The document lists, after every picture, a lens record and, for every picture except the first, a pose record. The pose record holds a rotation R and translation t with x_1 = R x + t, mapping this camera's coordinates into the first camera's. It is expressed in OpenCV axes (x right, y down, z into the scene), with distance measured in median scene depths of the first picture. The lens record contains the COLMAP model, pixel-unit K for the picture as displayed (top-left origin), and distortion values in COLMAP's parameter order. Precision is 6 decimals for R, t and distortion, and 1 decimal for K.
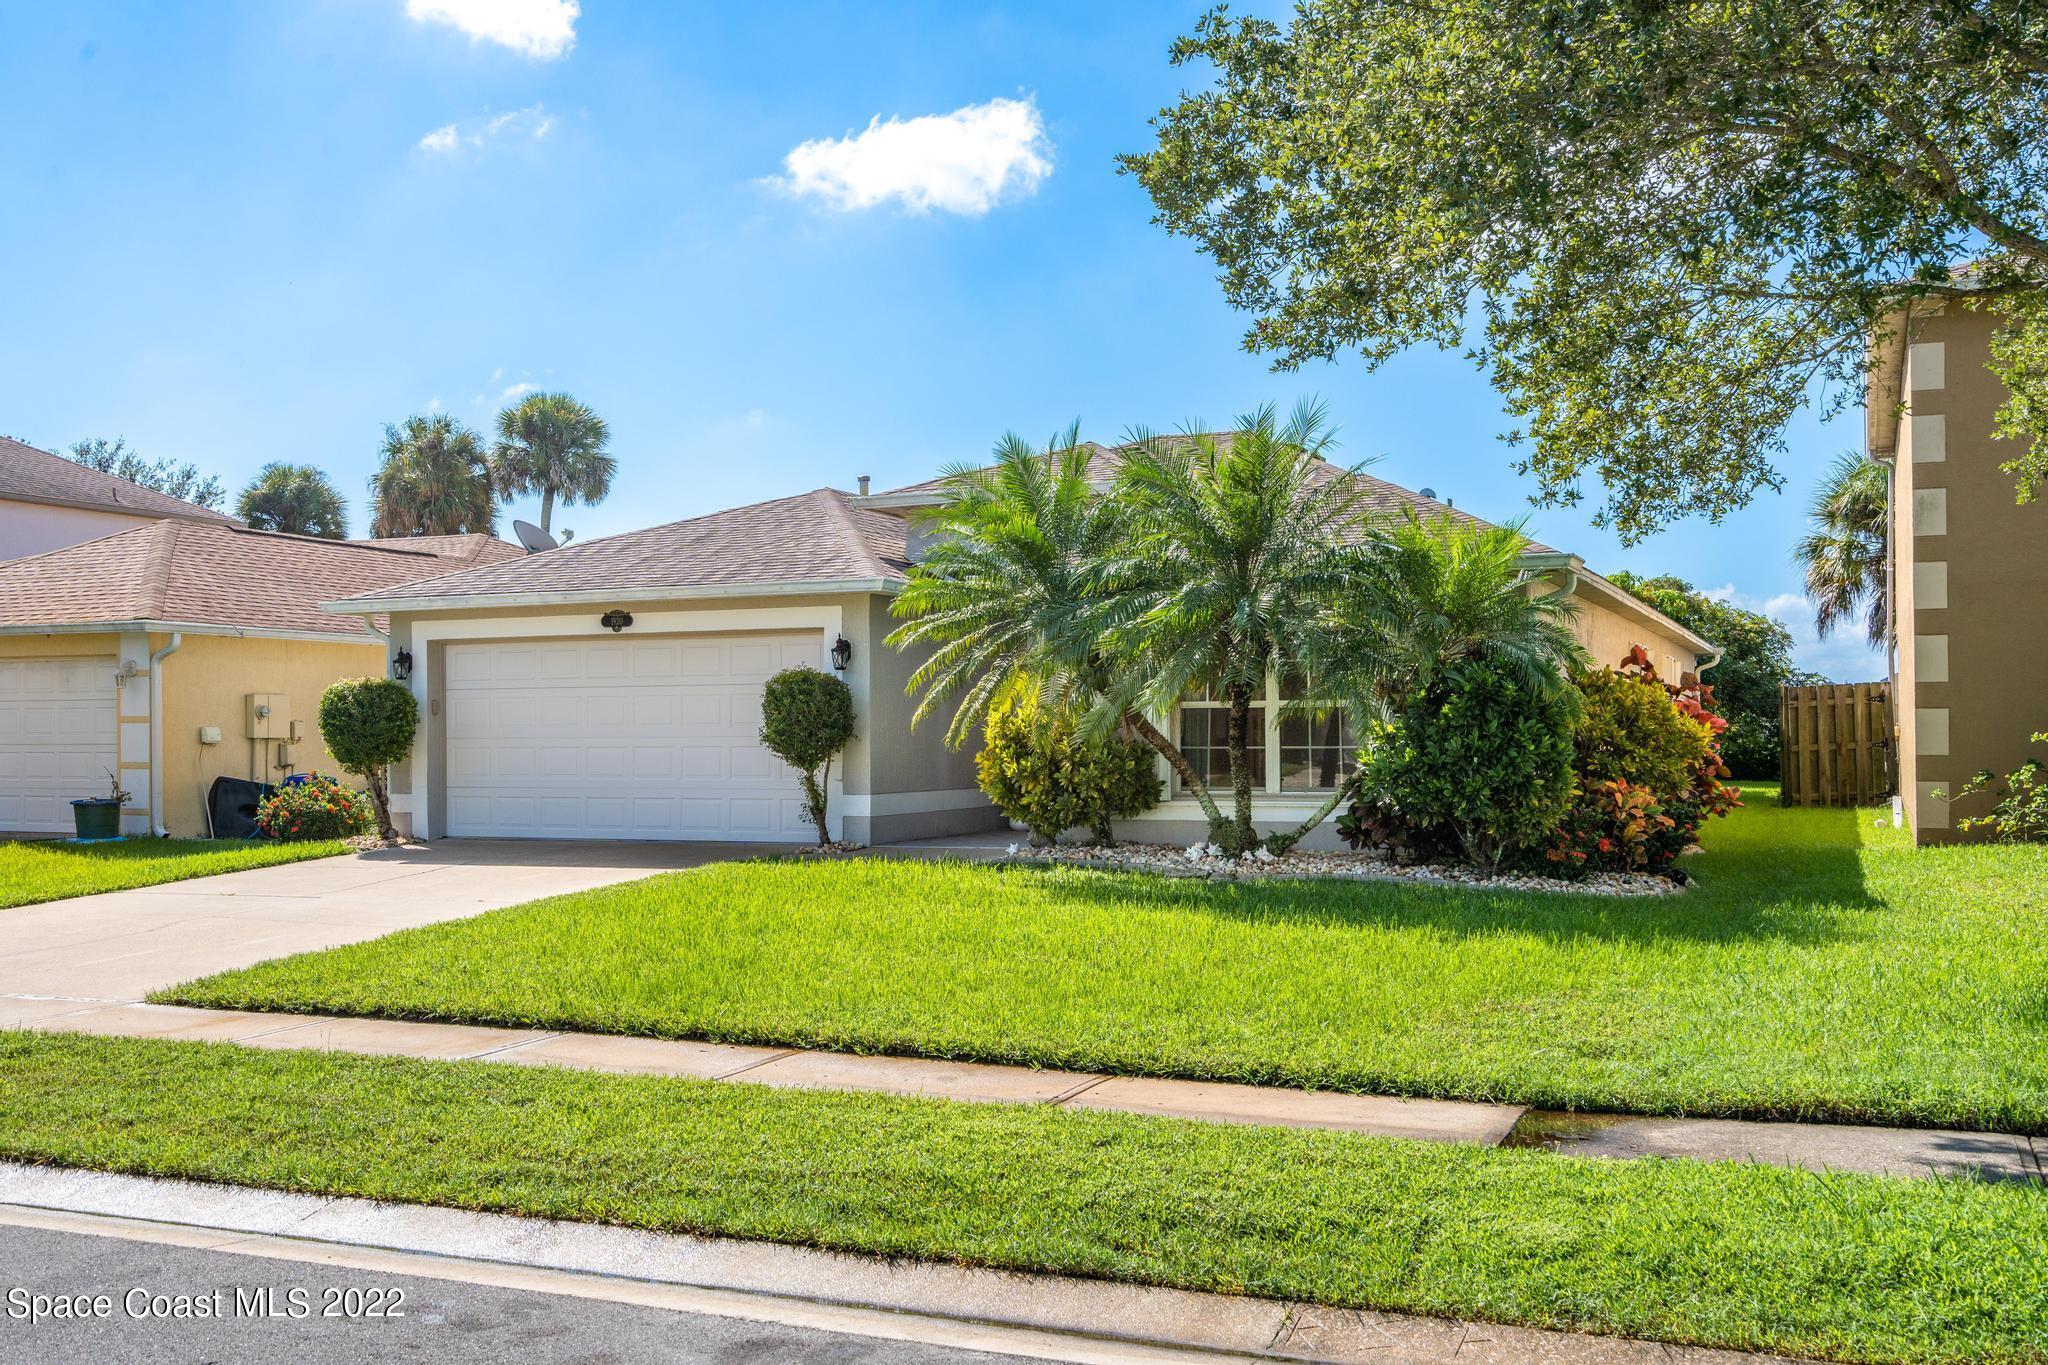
lens RADIAL K [[1877.9, 0, 1030.8], [0, 1877.9, 690.3], [0, 0, 1]] dist [0.003964, 0.000000]
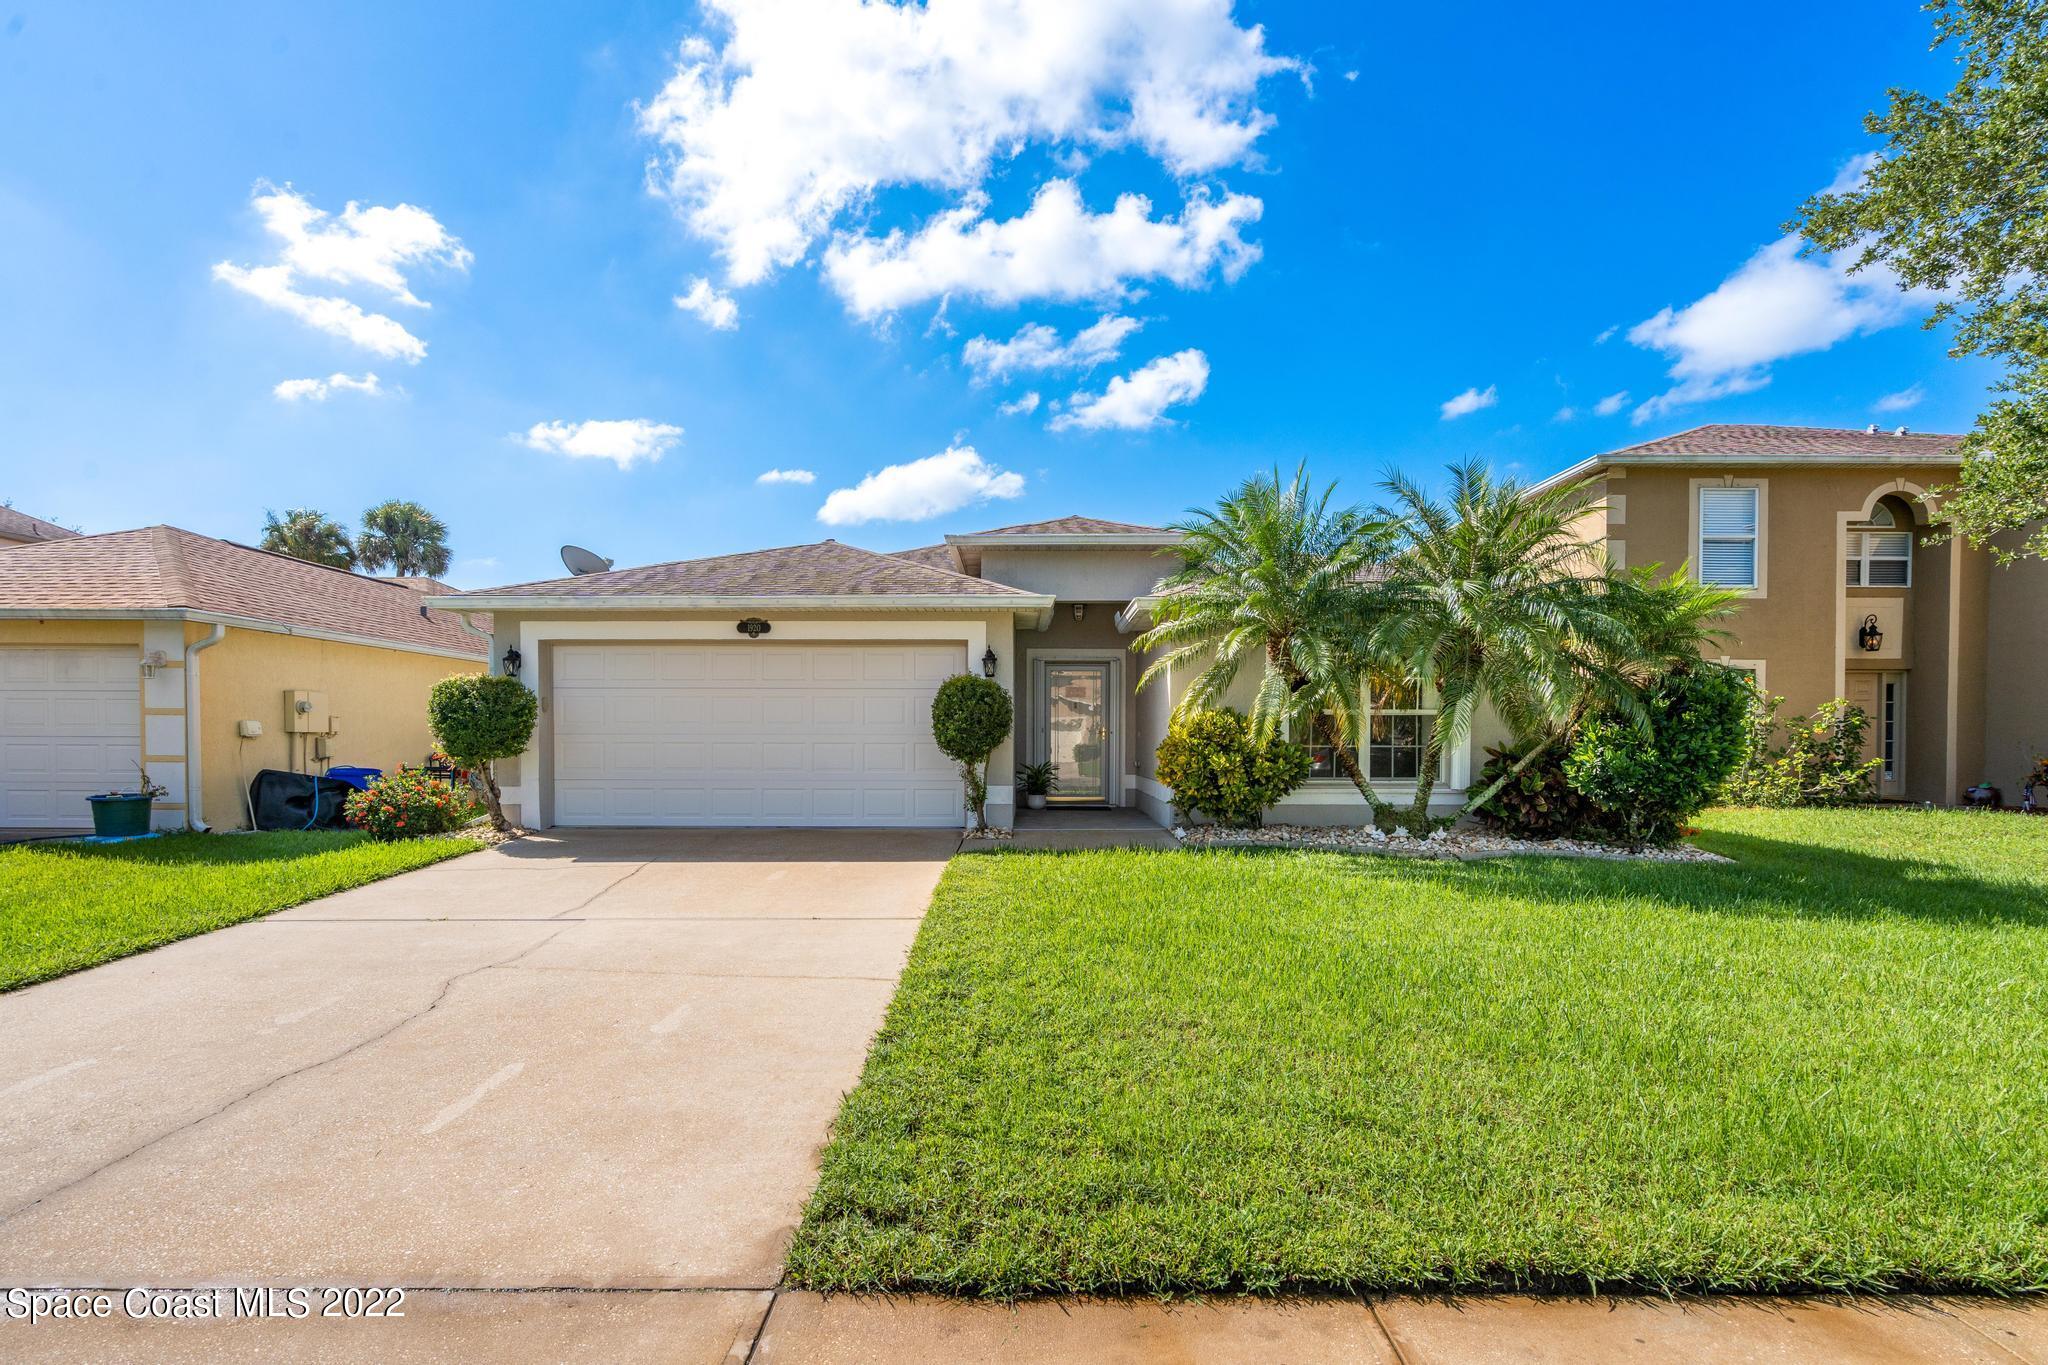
lens RADIAL K [[933.1, 0, 998.5], [0, 933.1, 750.3], [0, 0, 1]] dist [-0.000503, 0.002546]
pose [[0.927464, 0.003548, 0.373896, -0.287054], [-0.016730, 0.999347, 0.032018, 0.014387], [-0.373538, -0.035951, 0.926918, 0.434052]]
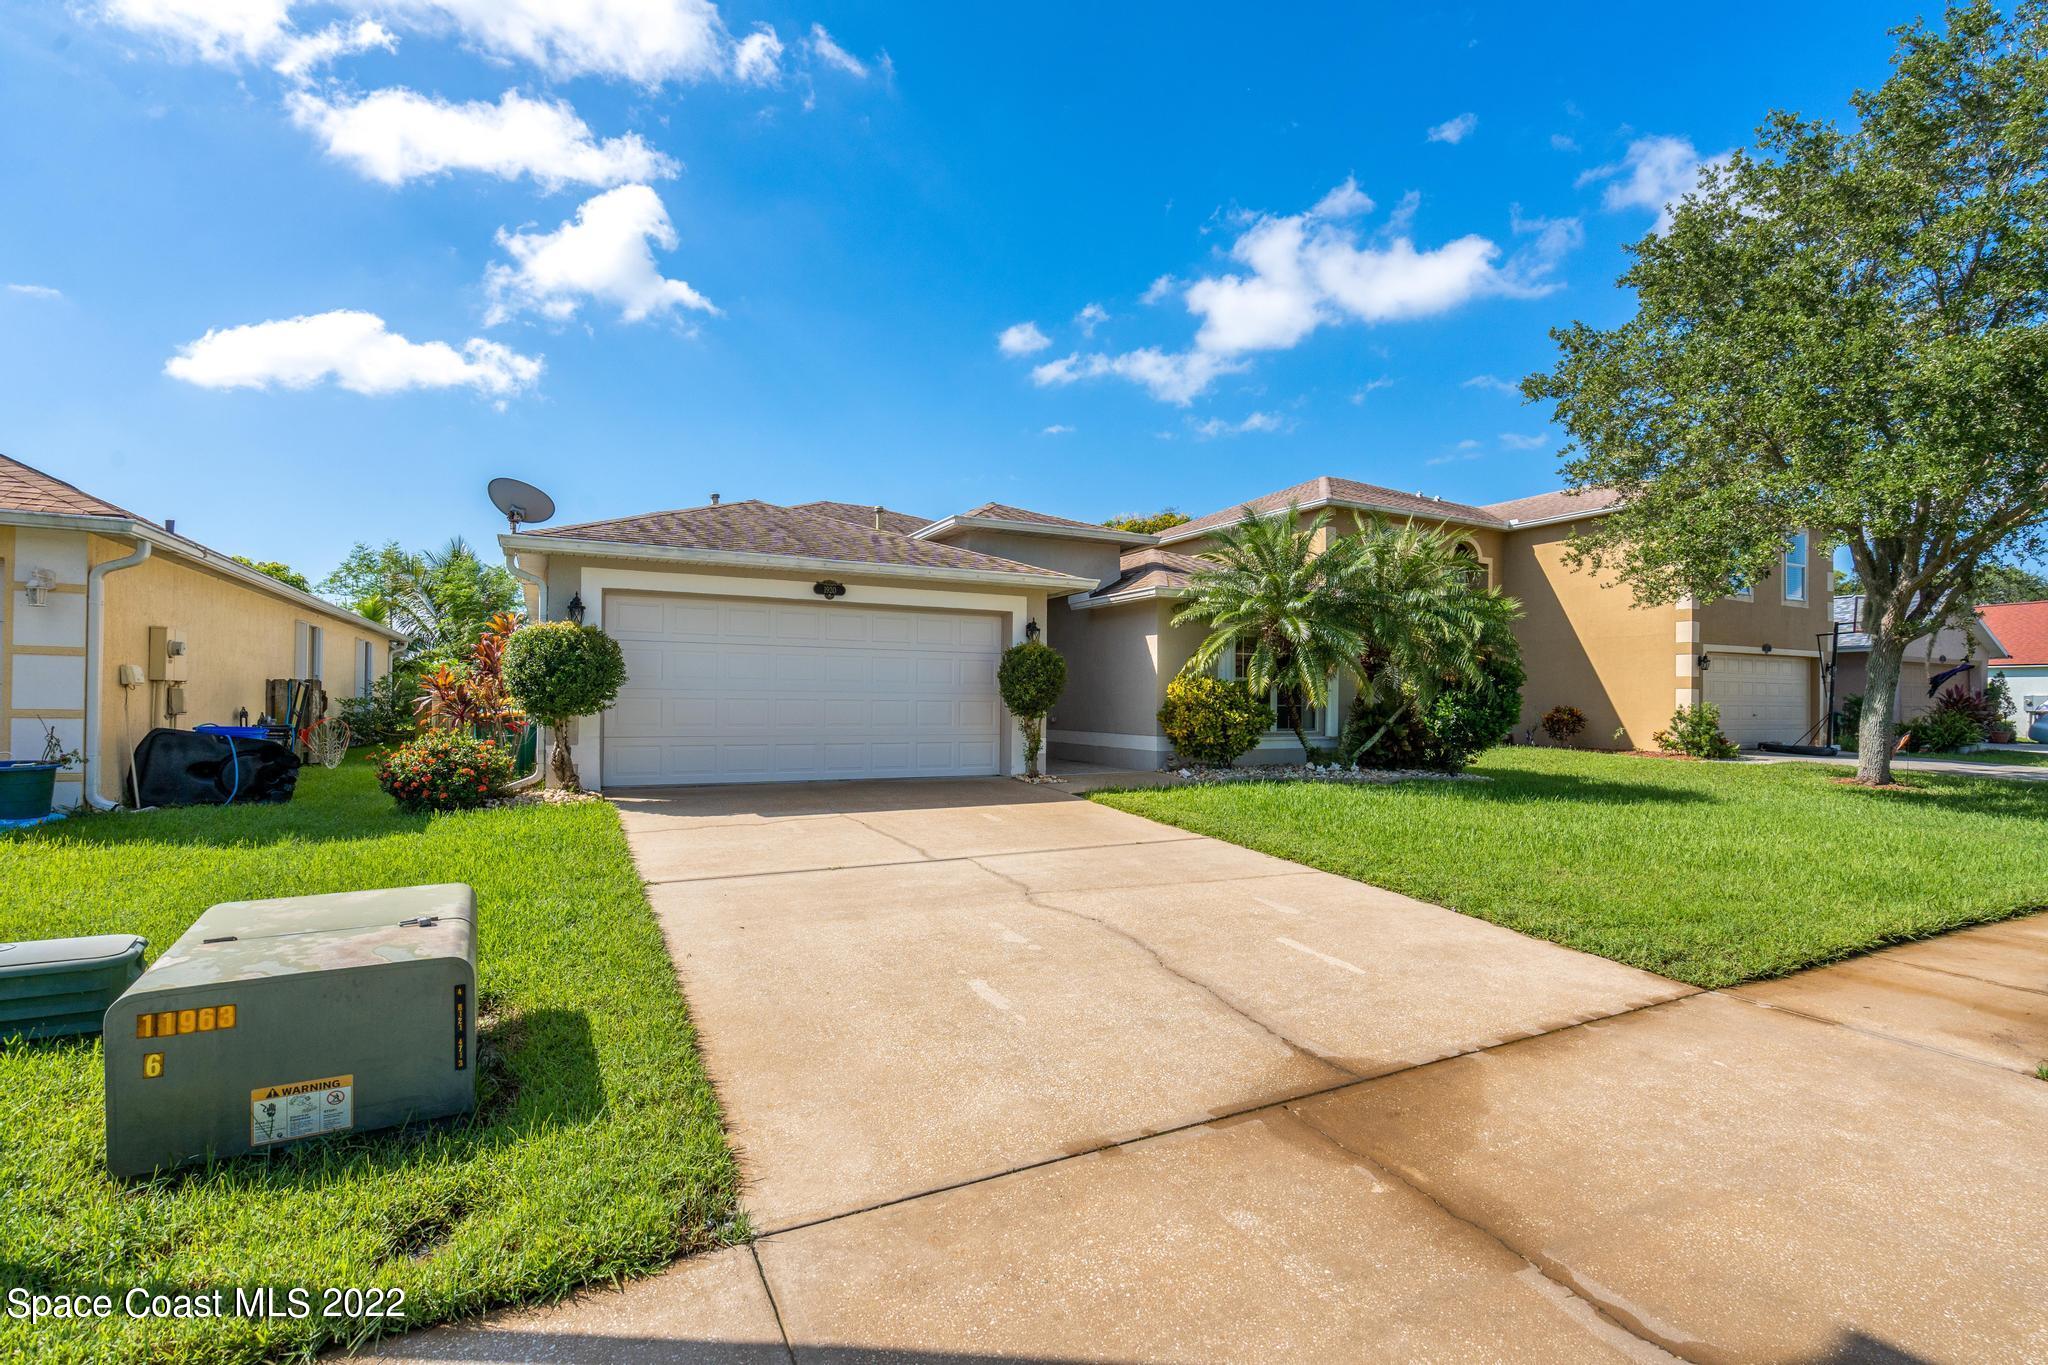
lens RADIAL K [[933.1, 0, 1005.0], [0, 933.1, 686.9], [0, 0, 1]] dist [-0.000503, 0.002546]
pose [[0.647983, 0.022122, 0.761333, -0.574266], [-0.035954, 0.999352, 0.001562, 0.017375], [-0.760806, -0.028385, 0.648359, 0.540559]]
